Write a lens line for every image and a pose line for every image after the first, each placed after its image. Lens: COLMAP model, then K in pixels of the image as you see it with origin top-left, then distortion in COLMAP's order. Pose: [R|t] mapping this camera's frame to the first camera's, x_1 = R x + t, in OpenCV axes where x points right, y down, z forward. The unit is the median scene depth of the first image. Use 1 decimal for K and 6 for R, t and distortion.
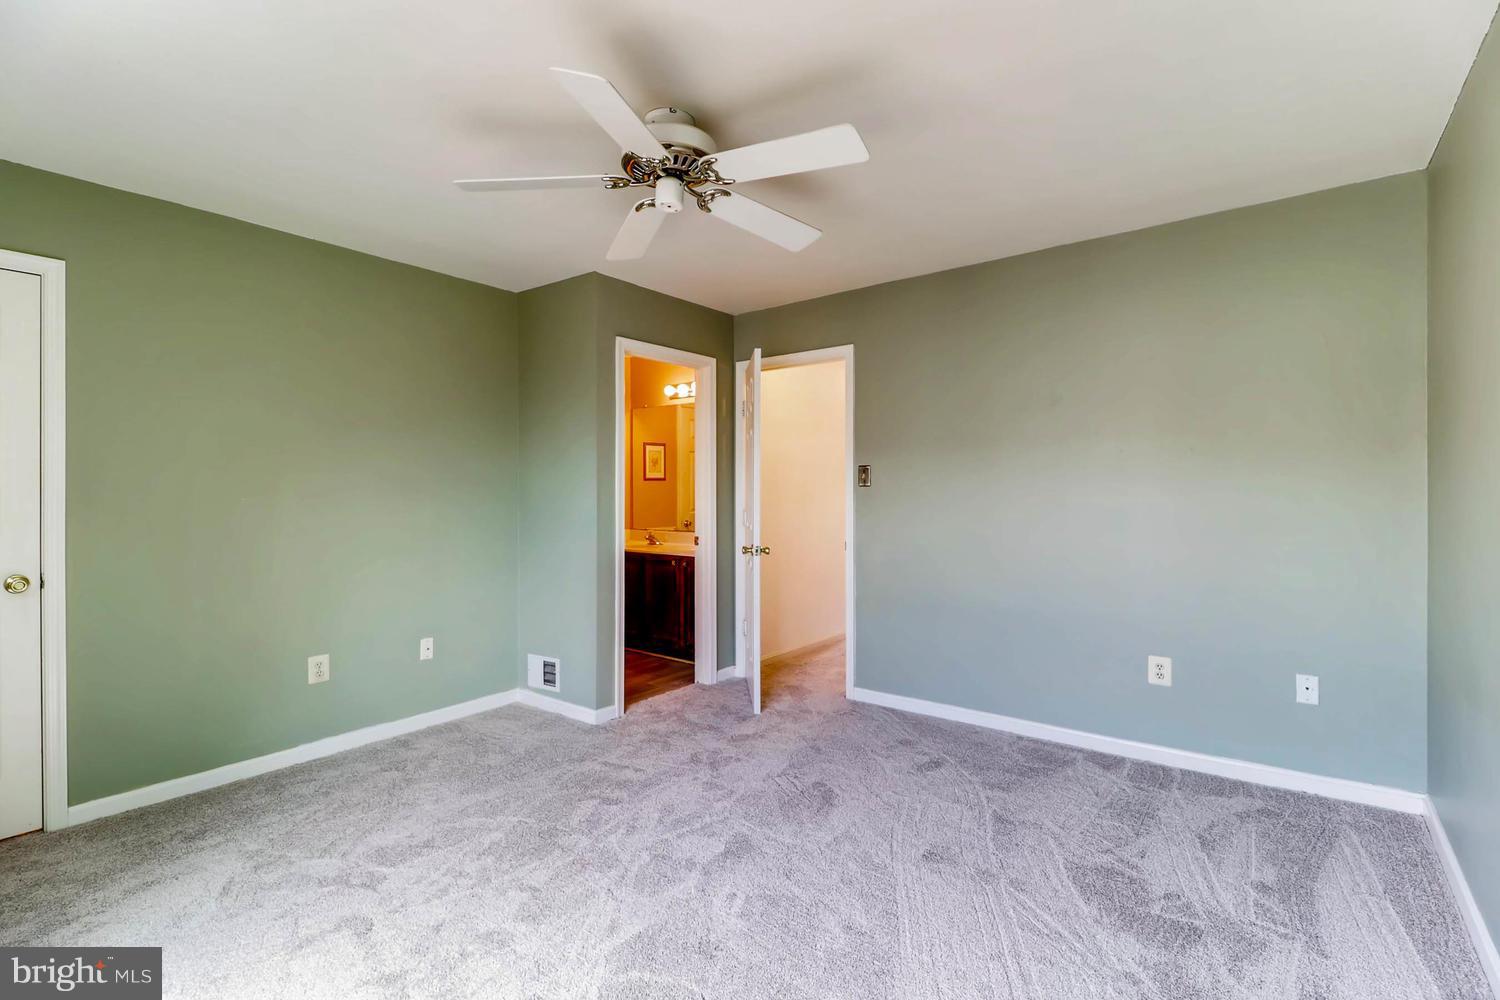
lens RADIAL K [[687.9, 0, 758.9], [0, 687.9, 495.4], [0, 0, 1]] dist [0.000314, -0.000095]
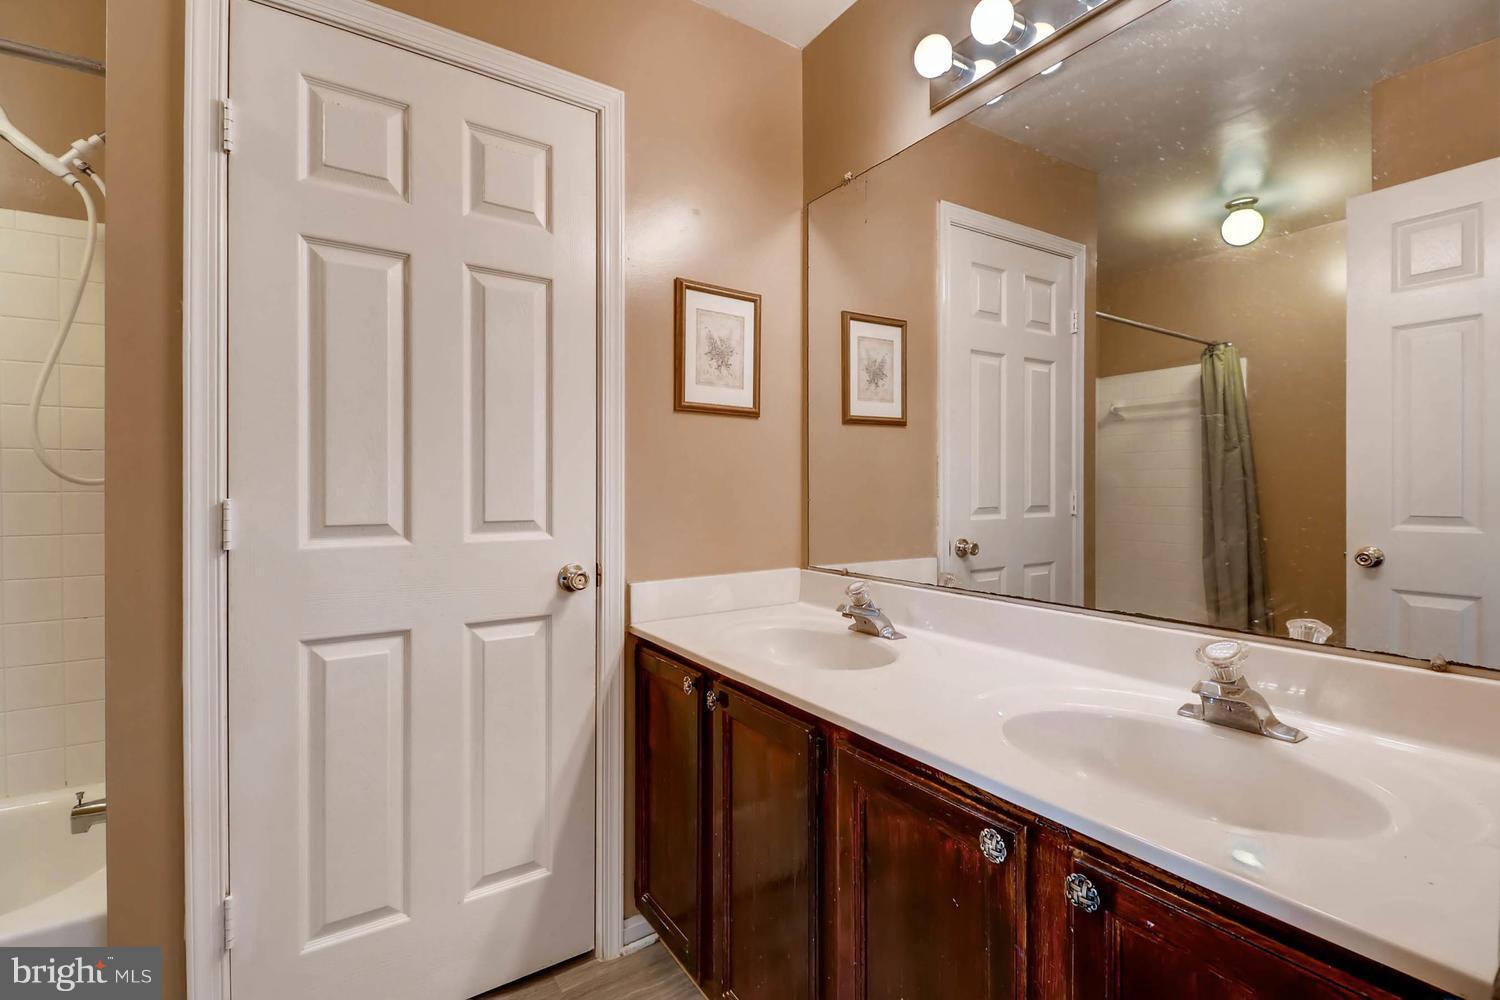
lens RADIAL K [[687.9, 0, 753.3], [0, 687.9, 490.5], [0, 0, 1]] dist [0.000314, -0.000095]
pose [[0.947603, 0.001237, -0.319449, -0.099902], [-0.001827, 0.999997, -0.001545, 0.012331], [0.319446, 0.002047, 0.947602, 0.659304]]
